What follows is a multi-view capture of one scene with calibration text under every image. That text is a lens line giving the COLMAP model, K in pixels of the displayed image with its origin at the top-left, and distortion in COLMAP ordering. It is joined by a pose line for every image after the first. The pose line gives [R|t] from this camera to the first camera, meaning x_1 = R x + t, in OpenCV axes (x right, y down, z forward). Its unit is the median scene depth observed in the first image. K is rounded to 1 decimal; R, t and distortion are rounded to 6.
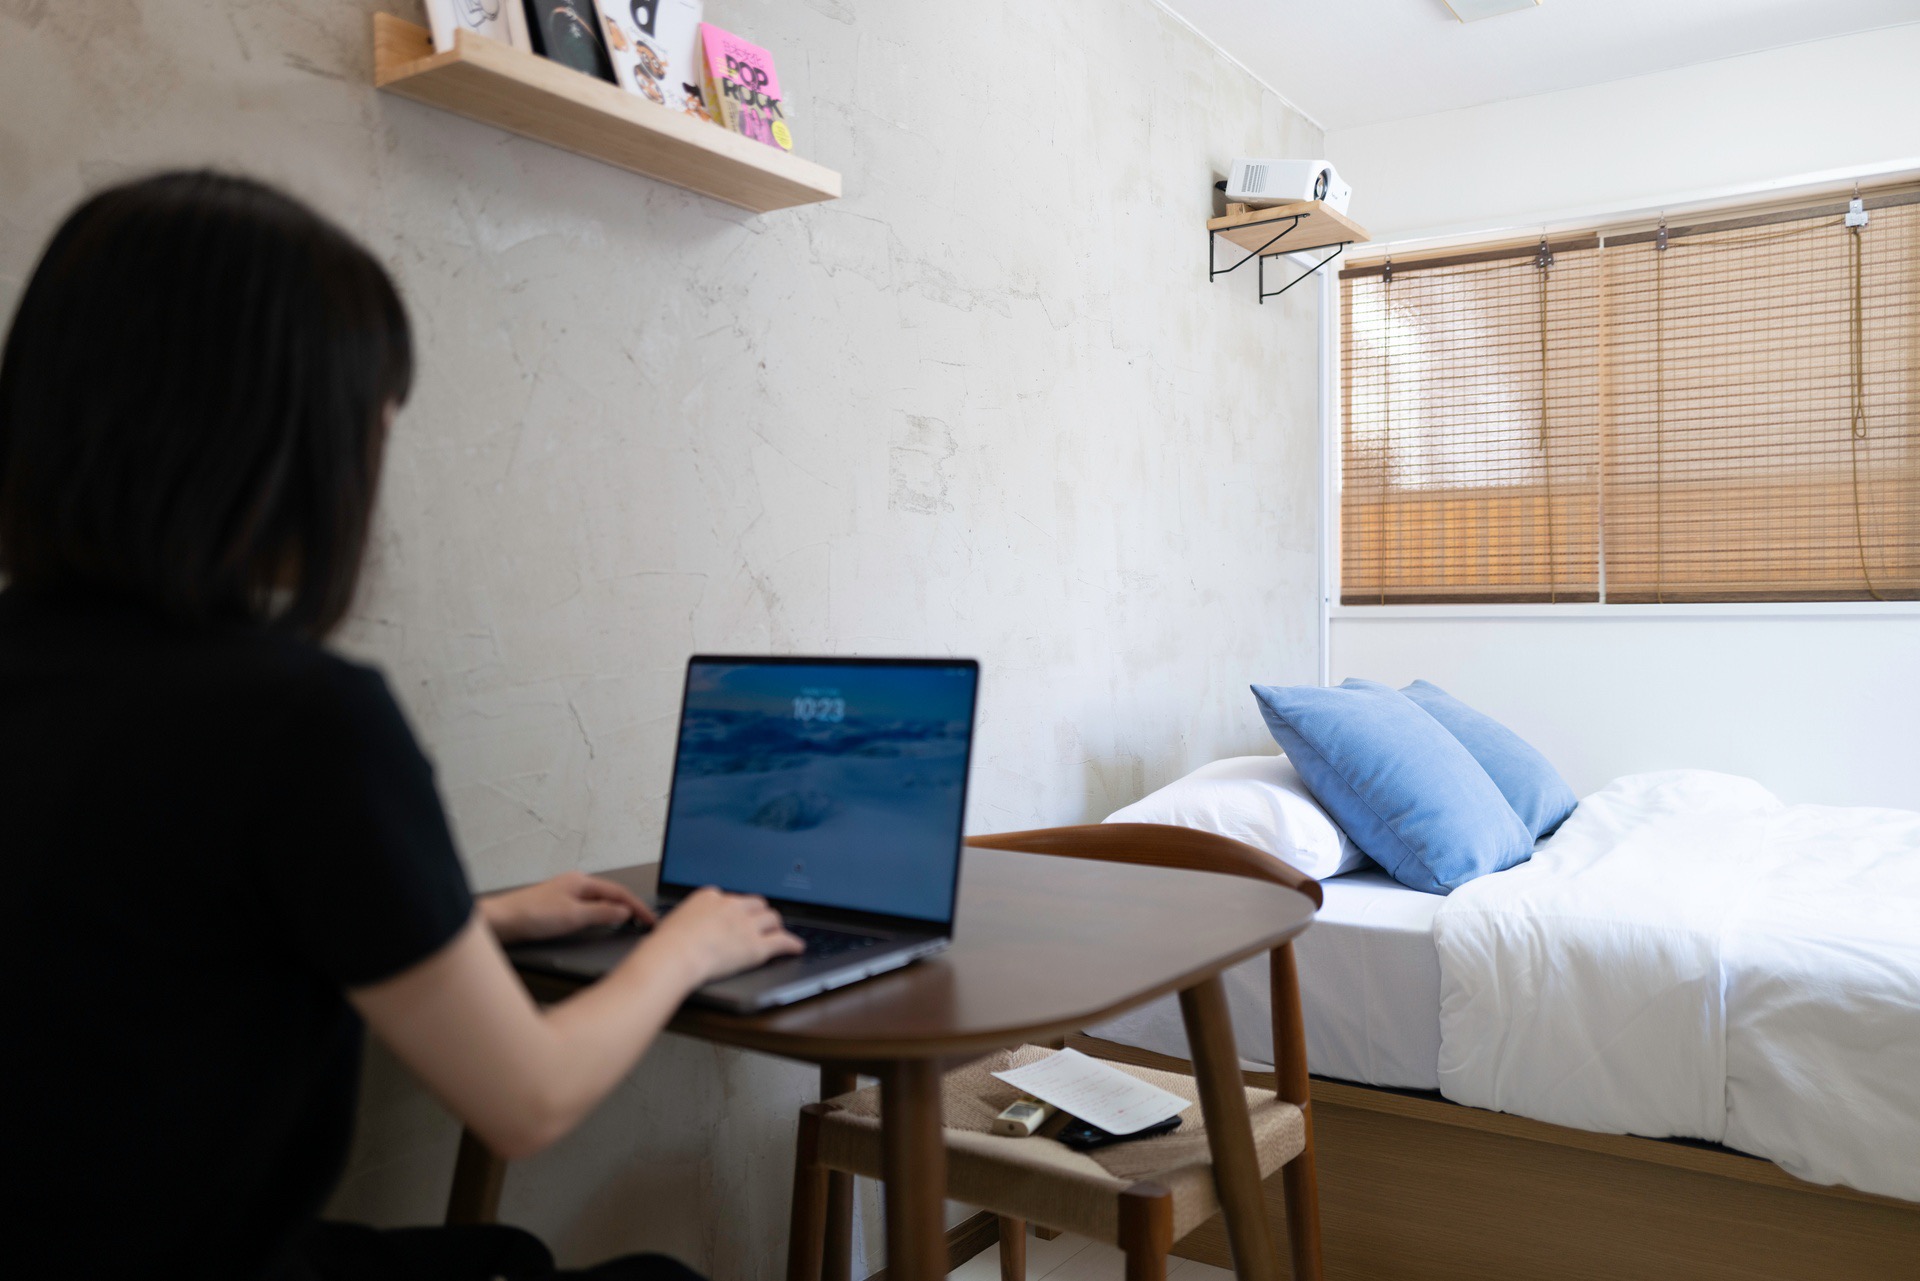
lens RADIAL K [[1437.9, 0, 960.0], [0, 1437.9, 640.5], [0, 0, 1]] dist [-0.041114, 0.057720]
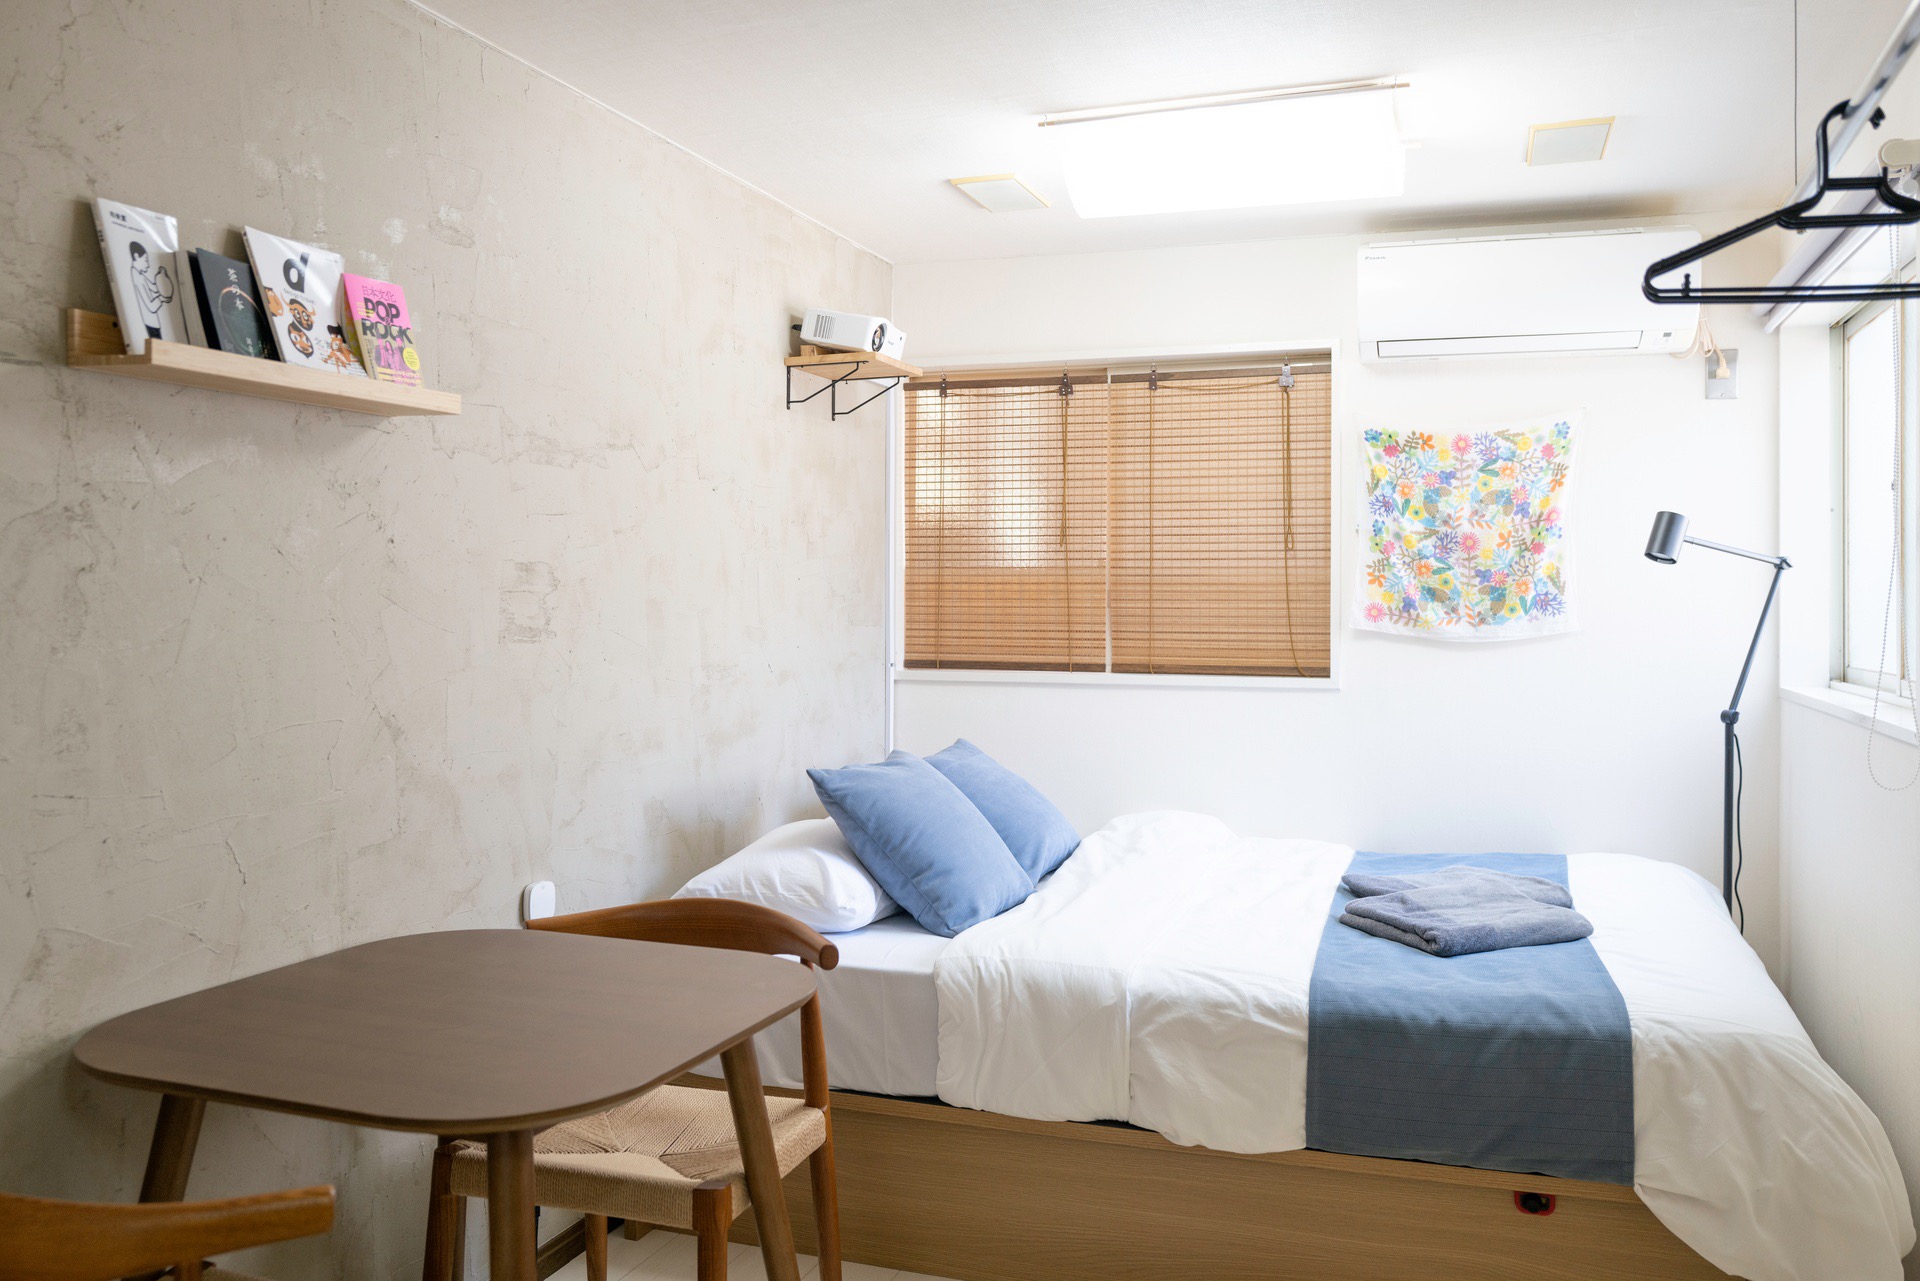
lens RADIAL K [[1456.9, 0, 963.2], [0, 1456.9, 588.8], [0, 0, 1]] dist [-0.033976, 0.032711]
pose [[0.967070, 0.007934, 0.254387, 0.011393], [-0.003176, 0.999812, -0.019108, -0.080654], [-0.254491, 0.017670, 0.966914, -0.193754]]
